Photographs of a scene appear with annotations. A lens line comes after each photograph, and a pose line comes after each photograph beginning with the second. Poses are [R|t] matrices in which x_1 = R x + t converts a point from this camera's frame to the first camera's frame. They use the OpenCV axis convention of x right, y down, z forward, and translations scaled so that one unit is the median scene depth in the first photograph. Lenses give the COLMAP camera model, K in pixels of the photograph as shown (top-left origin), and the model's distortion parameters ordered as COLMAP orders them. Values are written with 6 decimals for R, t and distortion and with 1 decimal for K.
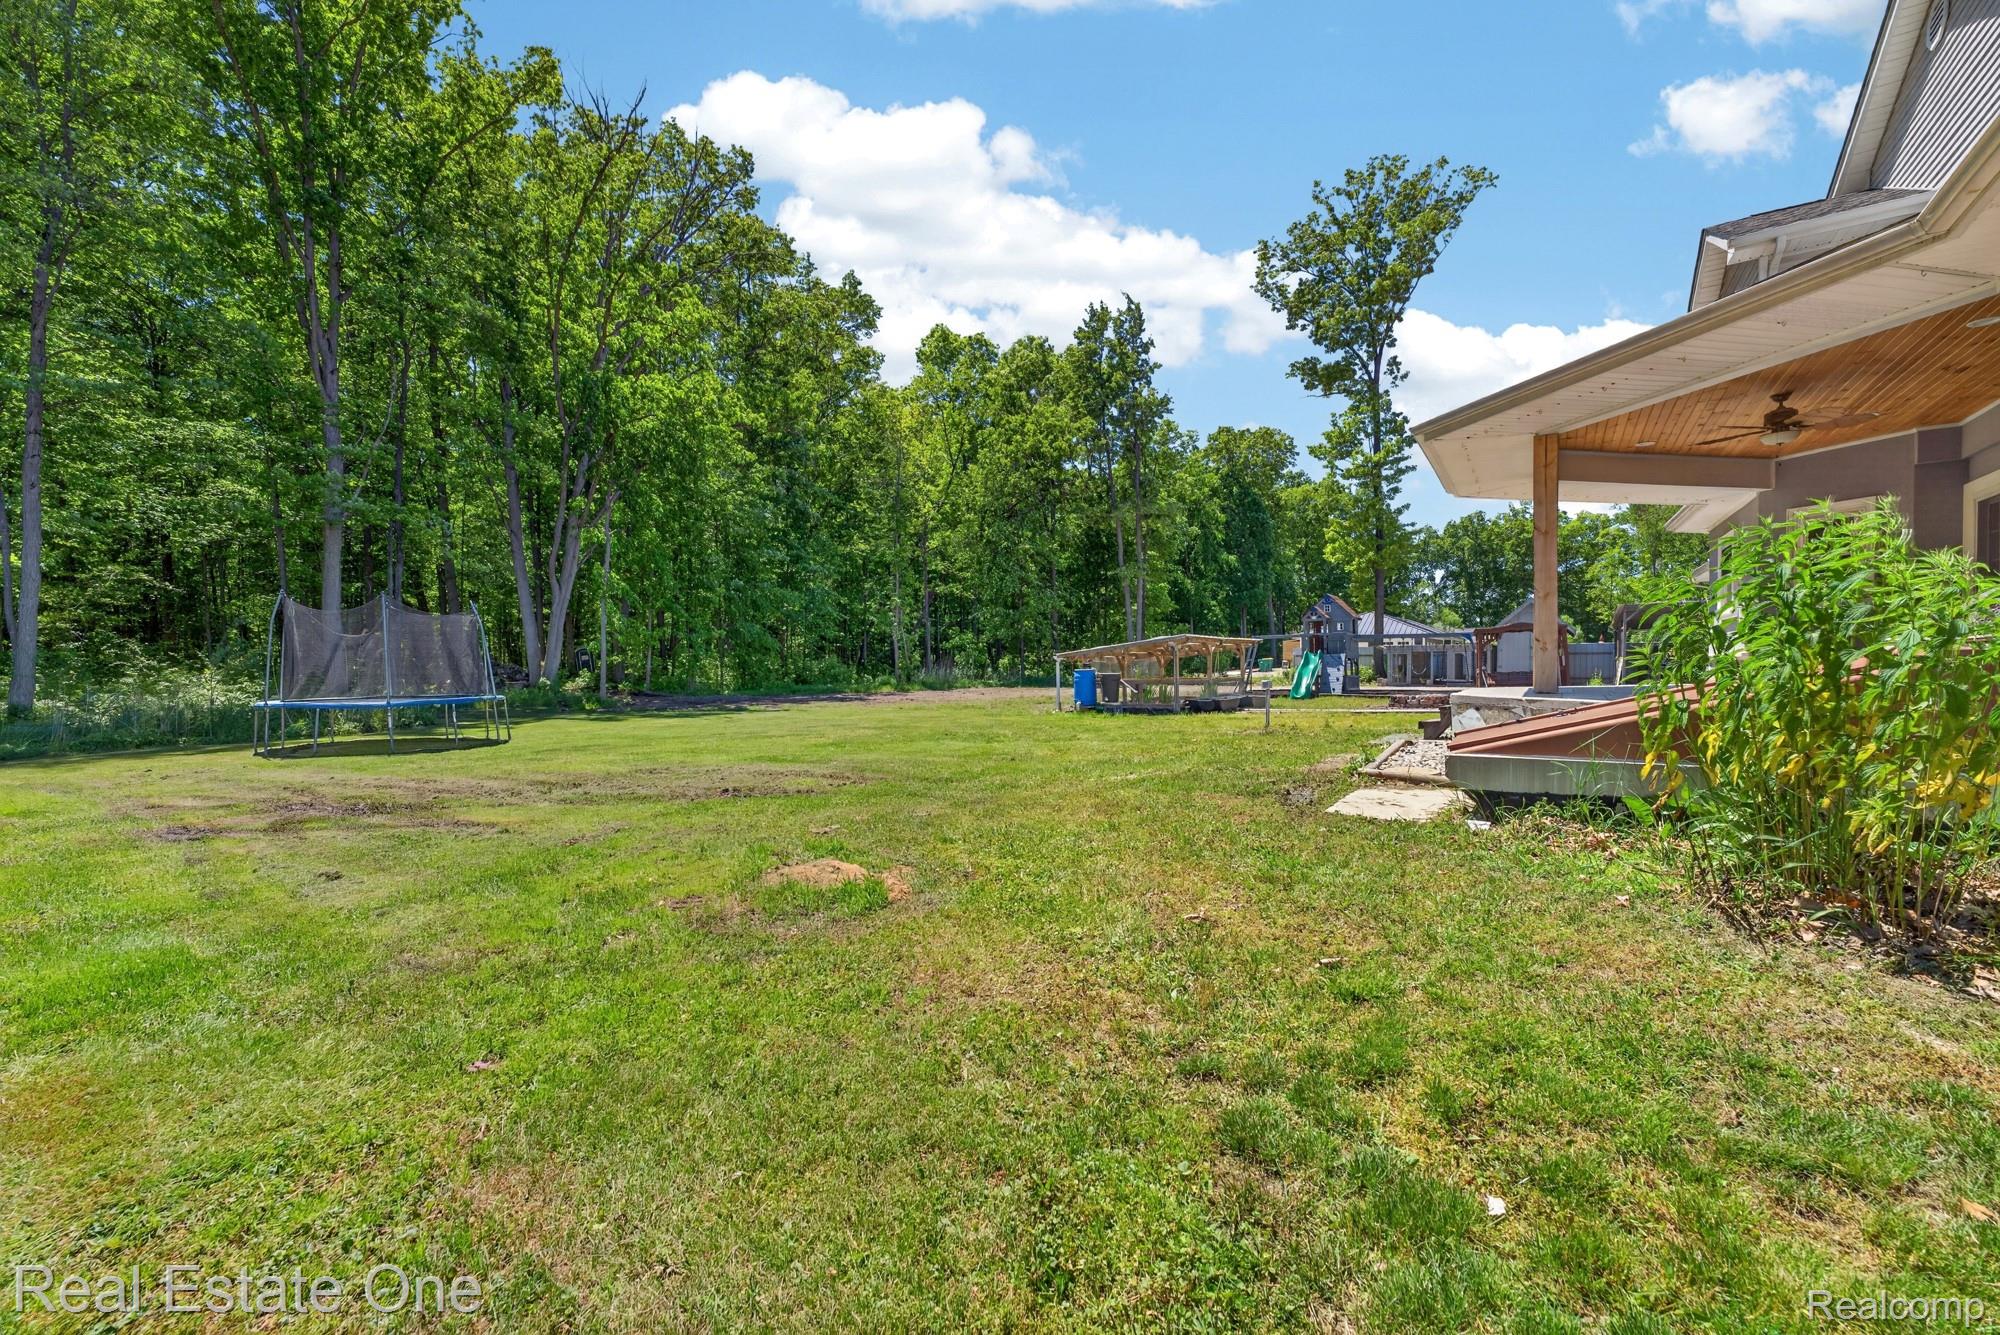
lens RADIAL K [[803.0, 0, 1000.0], [0, 803.0, 667.5], [0, 0, 1]] dist [0.003444, 0.000526]
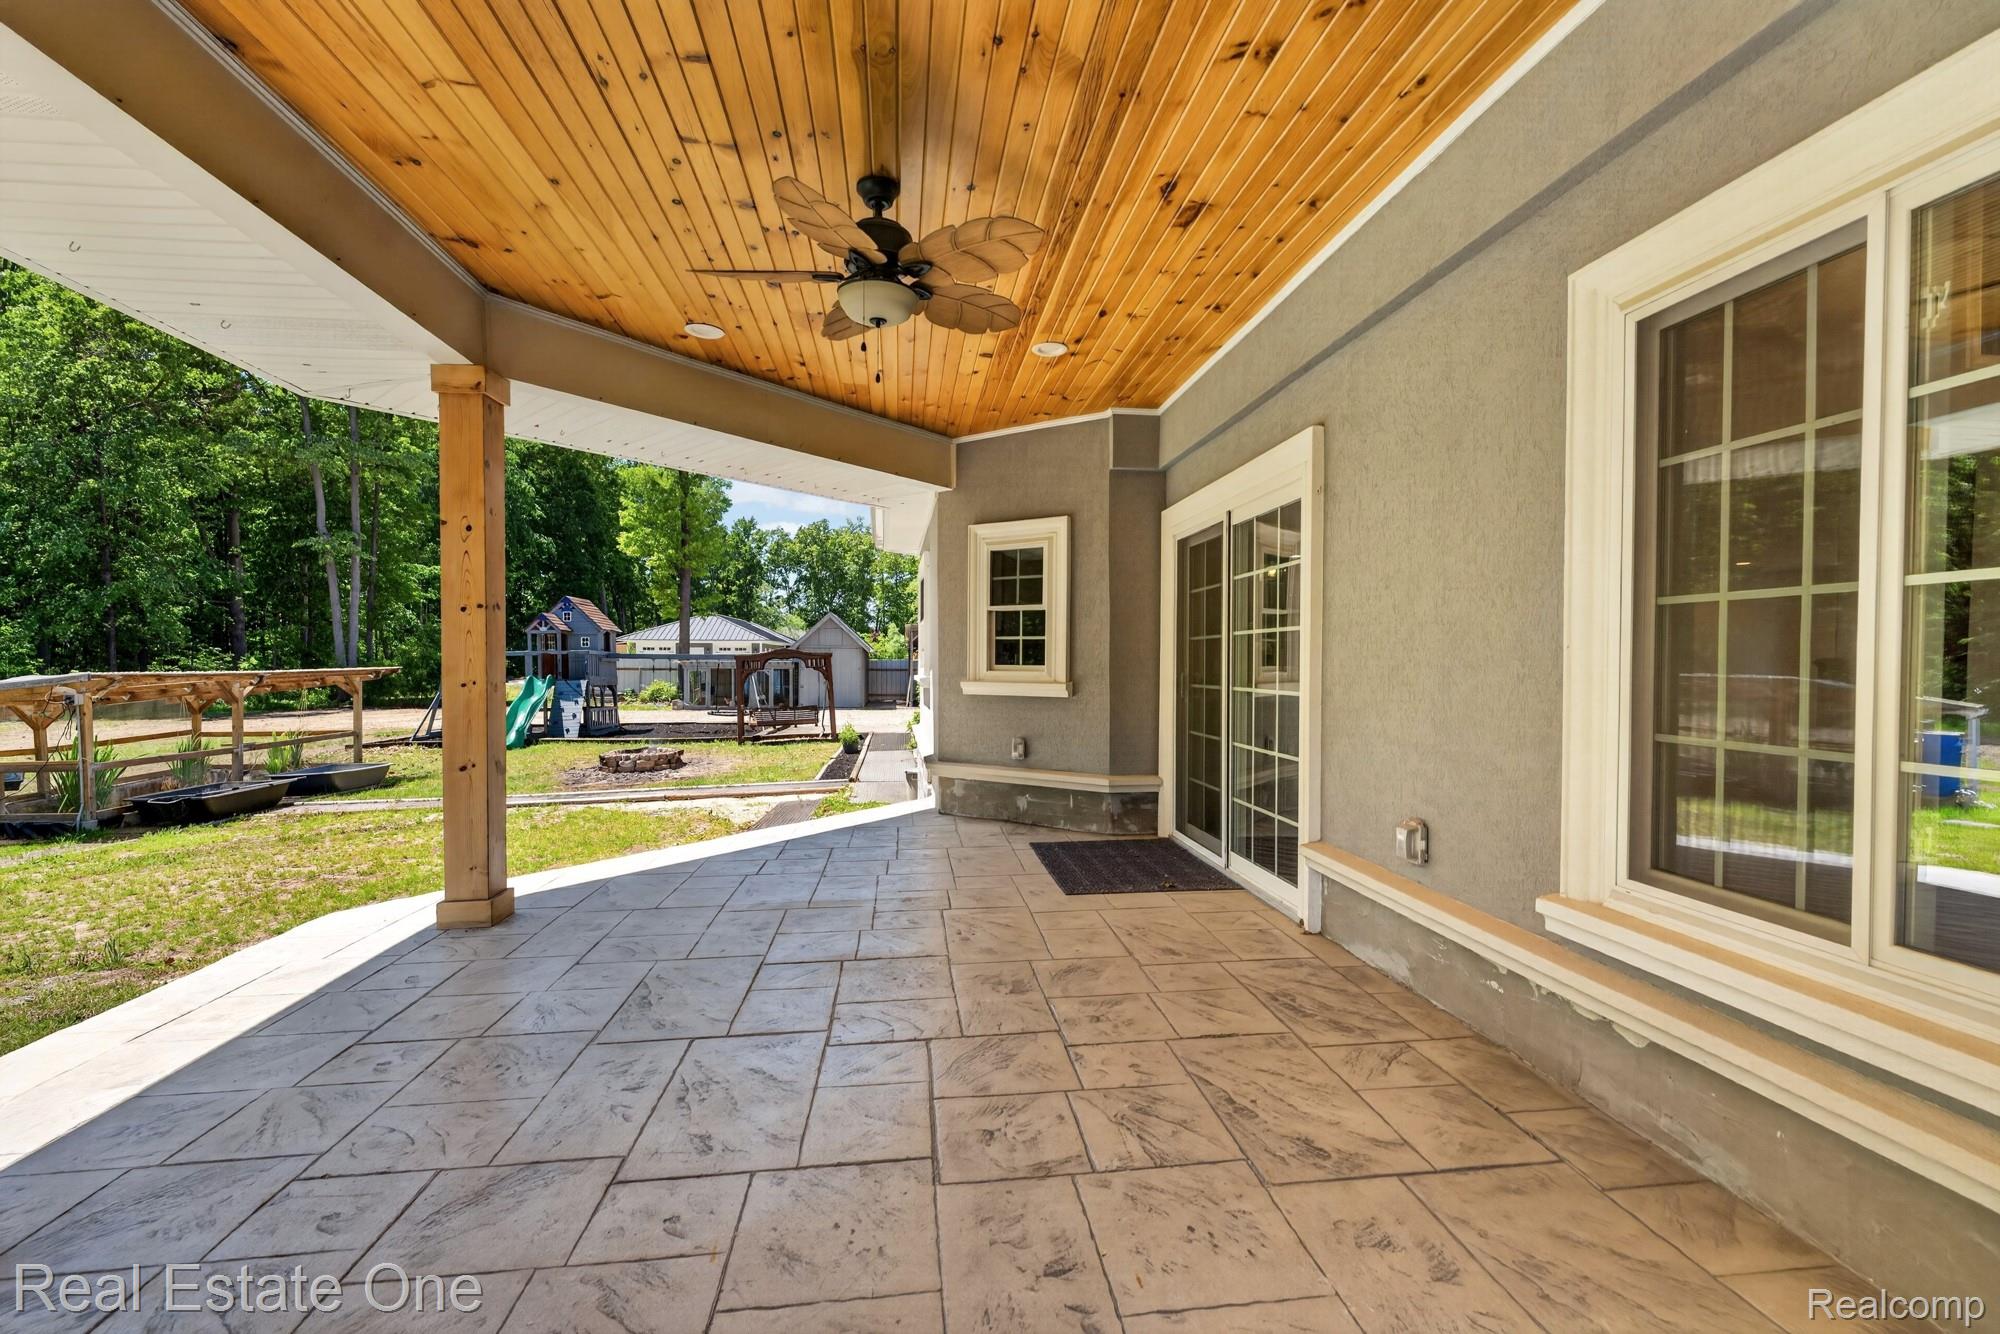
lens RADIAL K [[803.0, 0, 1000.0], [0, 803.0, 667.0], [0, 0, 1]] dist [0.003444, 0.000526]
pose [[0.750229, -0.001574, 0.661177, 0.160532], [-0.003952, 0.999969, 0.006865, -0.025501], [-0.661167, -0.007764, 0.750199, 0.143390]]
